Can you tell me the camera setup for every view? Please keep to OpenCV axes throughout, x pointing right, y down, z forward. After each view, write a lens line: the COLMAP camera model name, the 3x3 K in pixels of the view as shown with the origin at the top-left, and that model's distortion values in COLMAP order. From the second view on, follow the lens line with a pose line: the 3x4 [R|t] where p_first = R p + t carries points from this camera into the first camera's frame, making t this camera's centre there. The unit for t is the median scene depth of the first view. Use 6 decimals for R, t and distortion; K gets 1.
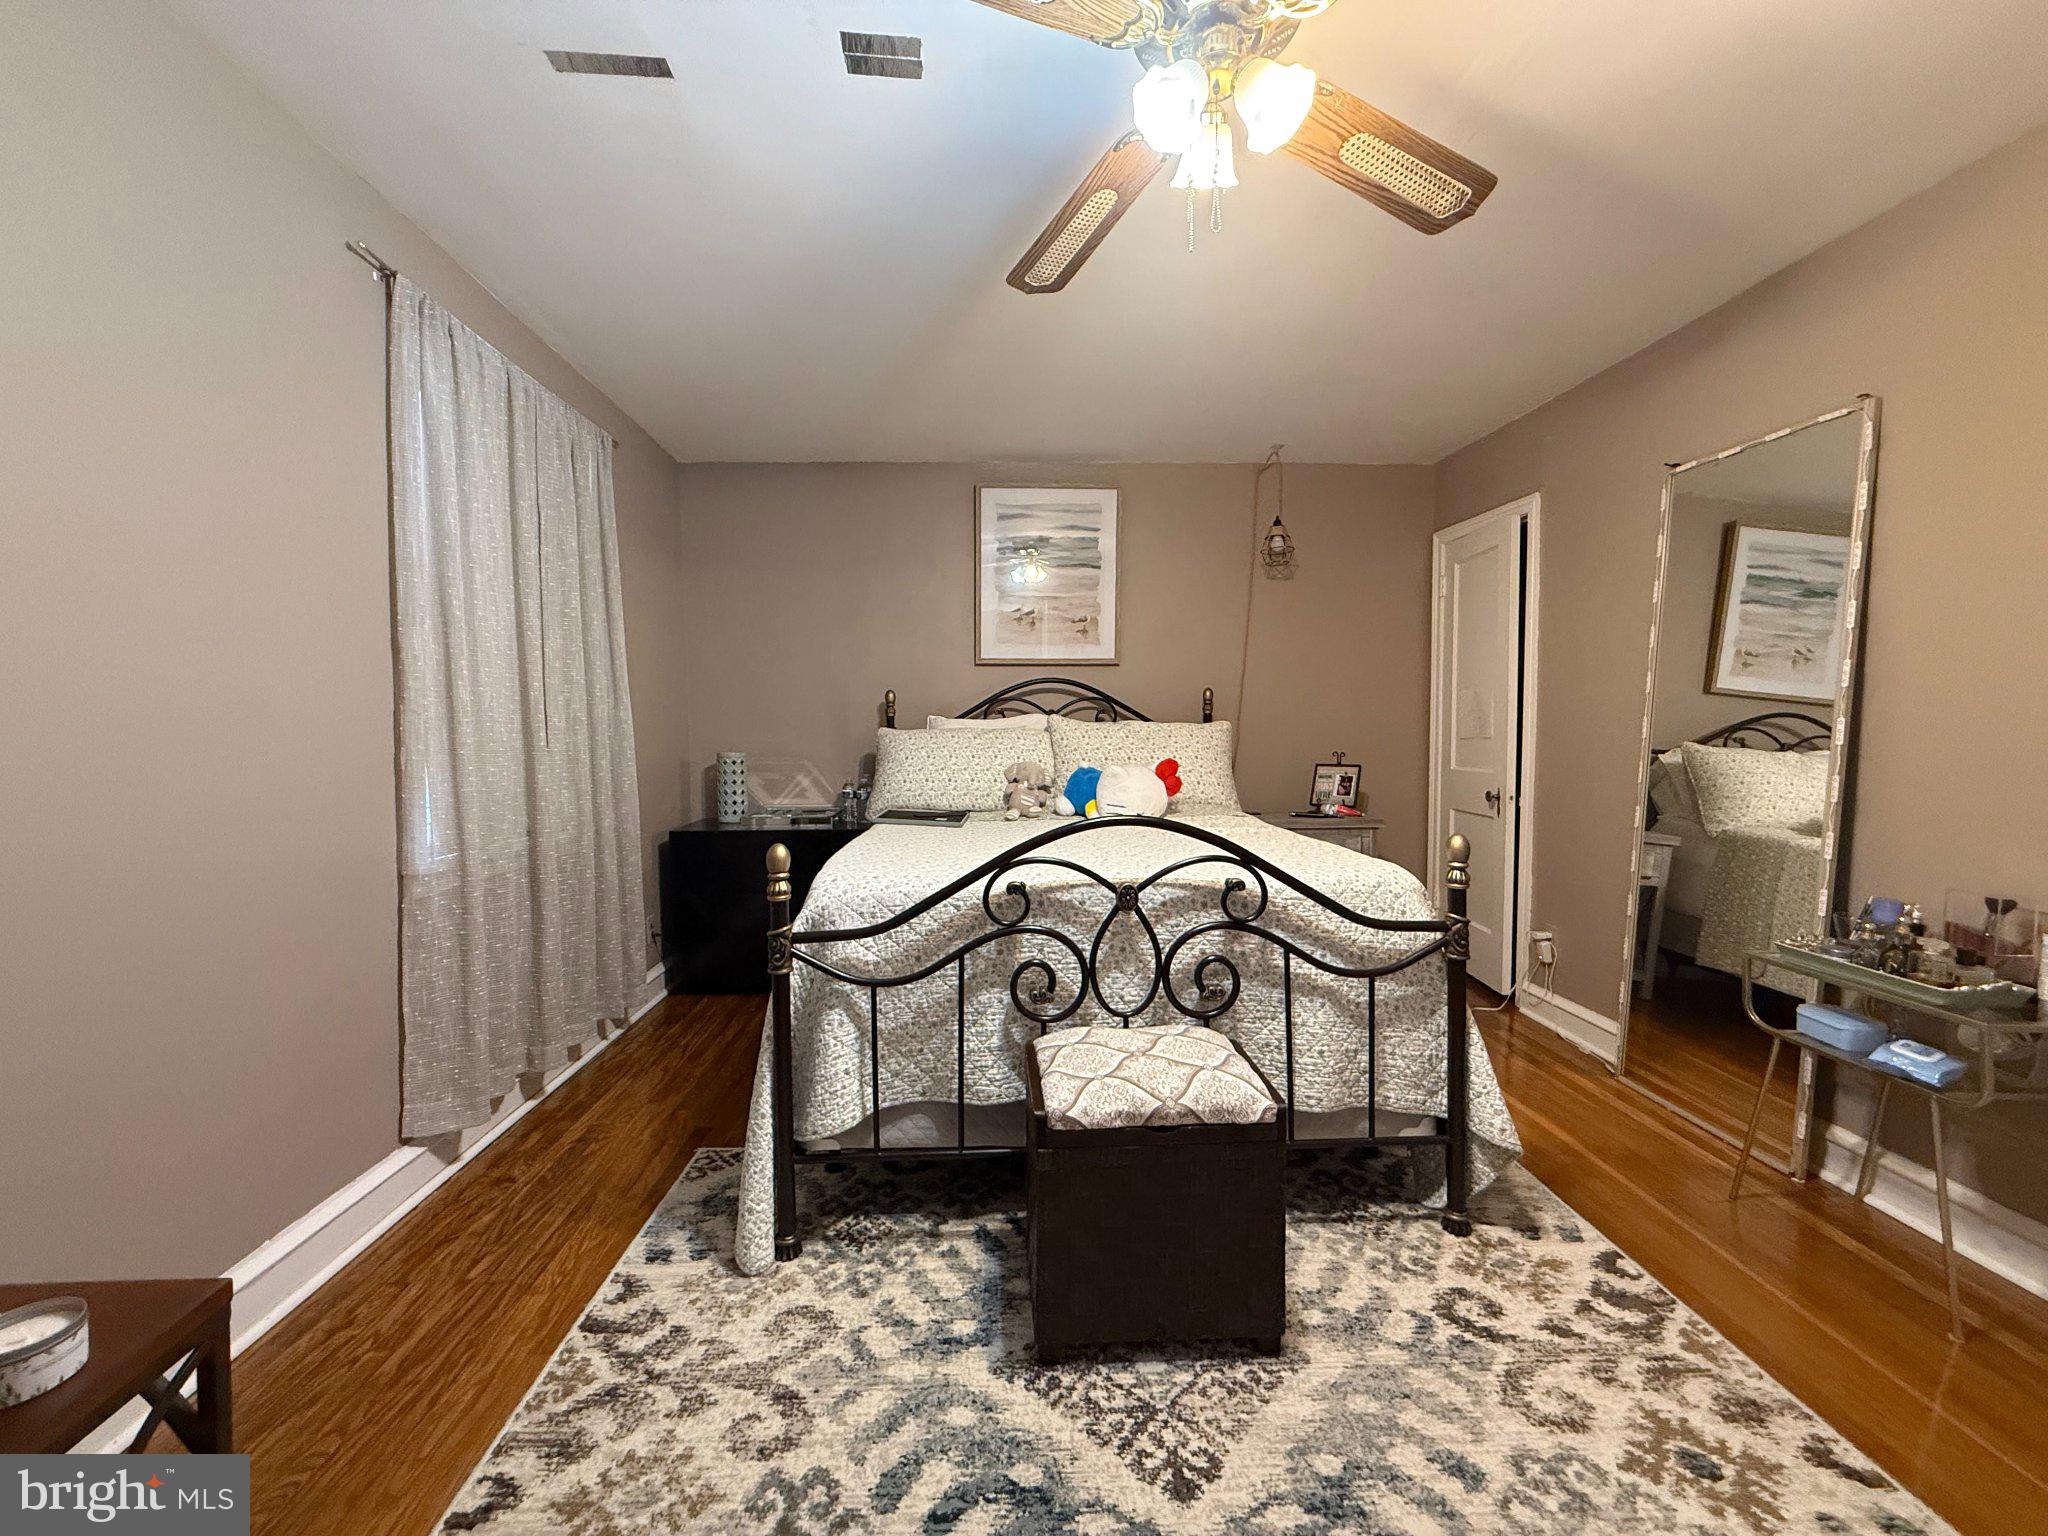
lens RADIAL K [[818.3, 0, 1012.6], [0, 818.3, 768.2], [0, 0, 1]] dist [-0.000987, 0.000813]
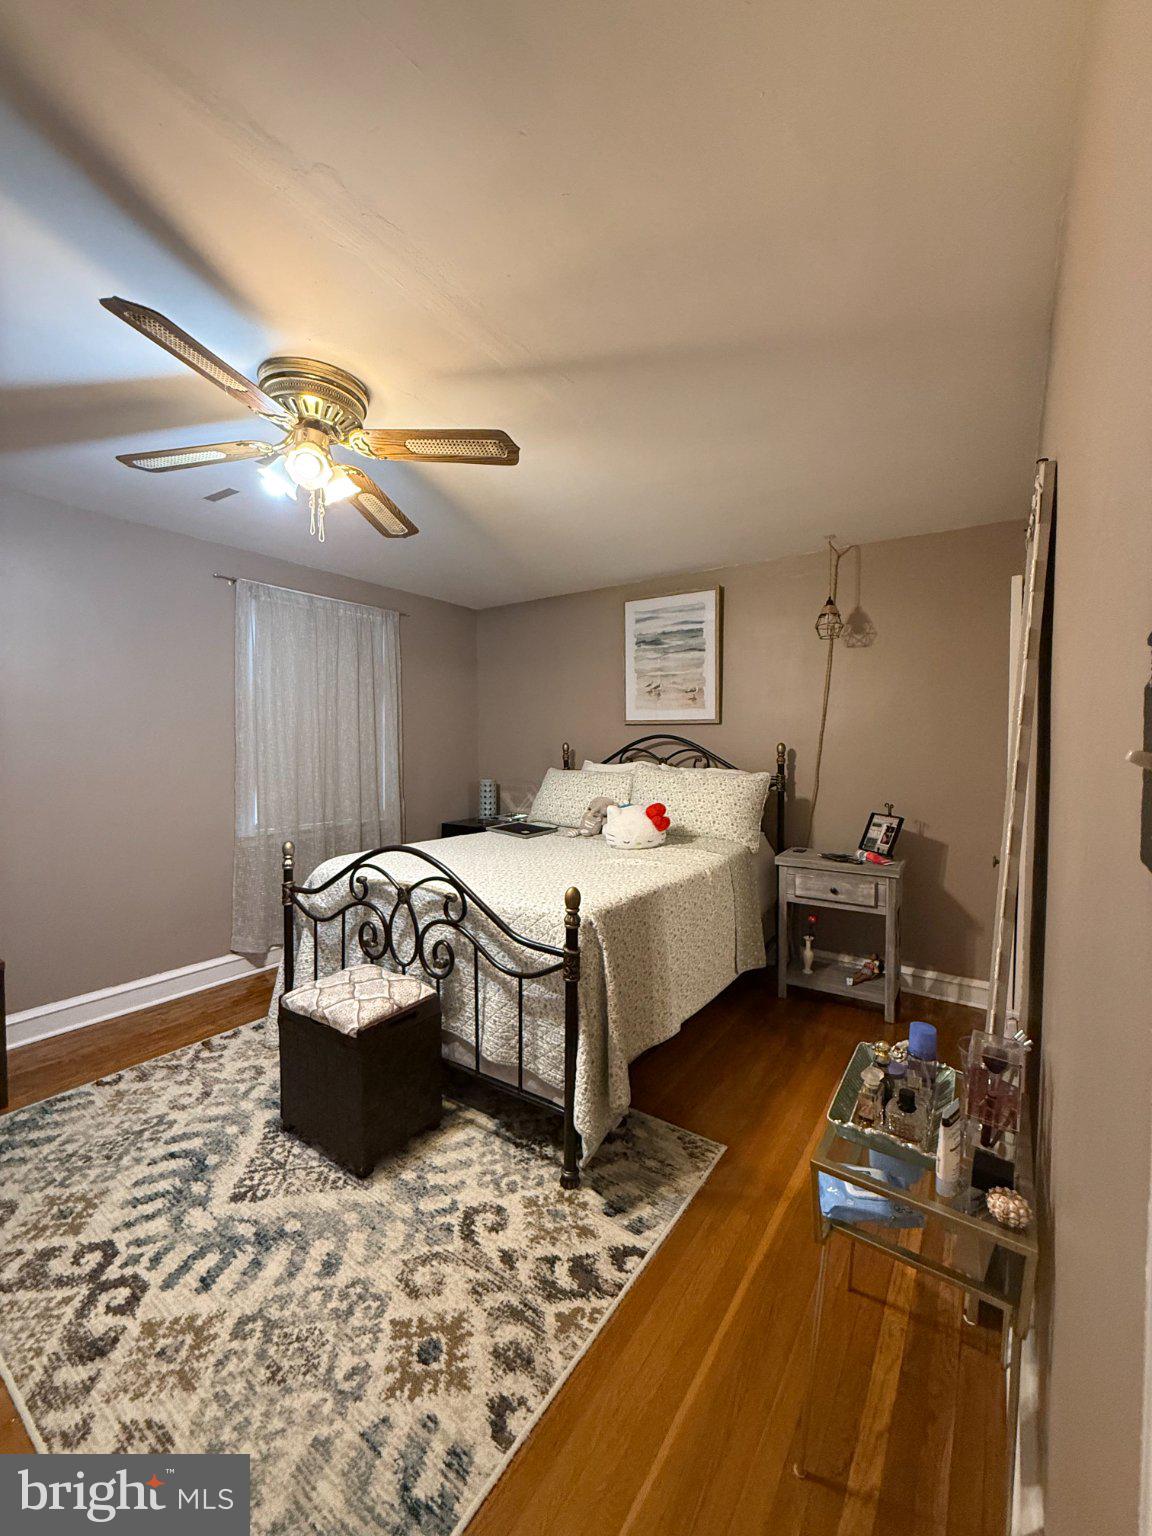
lens RADIAL K [[613.8, 0, 578.0], [0, 613.8, 763.0], [0, 0, 1]] dist [-0.000987, 0.000813]
pose [[0.801789, 0.030278, -0.596840, 1.180554], [-0.036523, 0.999331, 0.001632, -0.128321], [0.596491, 0.020490, 0.802359, 0.200461]]
